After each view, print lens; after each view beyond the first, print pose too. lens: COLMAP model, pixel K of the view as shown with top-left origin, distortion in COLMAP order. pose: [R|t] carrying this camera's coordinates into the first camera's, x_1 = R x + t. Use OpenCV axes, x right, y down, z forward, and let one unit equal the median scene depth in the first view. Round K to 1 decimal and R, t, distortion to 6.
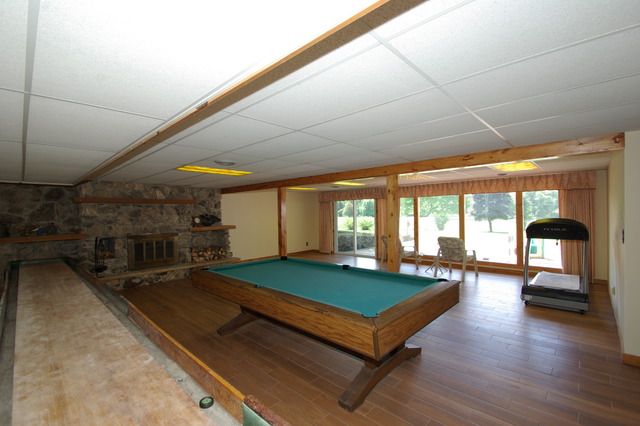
lens RADIAL K [[284.3, 0, 318.9], [0, 284.3, 215.2], [0, 0, 1]] dist [-0.003663, -0.007573]
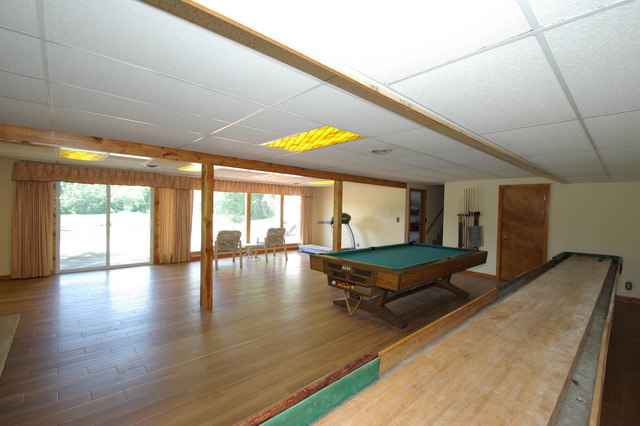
lens RADIAL K [[284.3, 0, 320.3], [0, 284.3, 212.8], [0, 0, 1]] dist [-0.003663, -0.007573]
pose [[0.065544, 0.000873, 0.997849, -0.591606], [-0.014489, 0.999895, 0.000077, 0.005933], [-0.997744, -0.014462, 0.065550, 0.545431]]
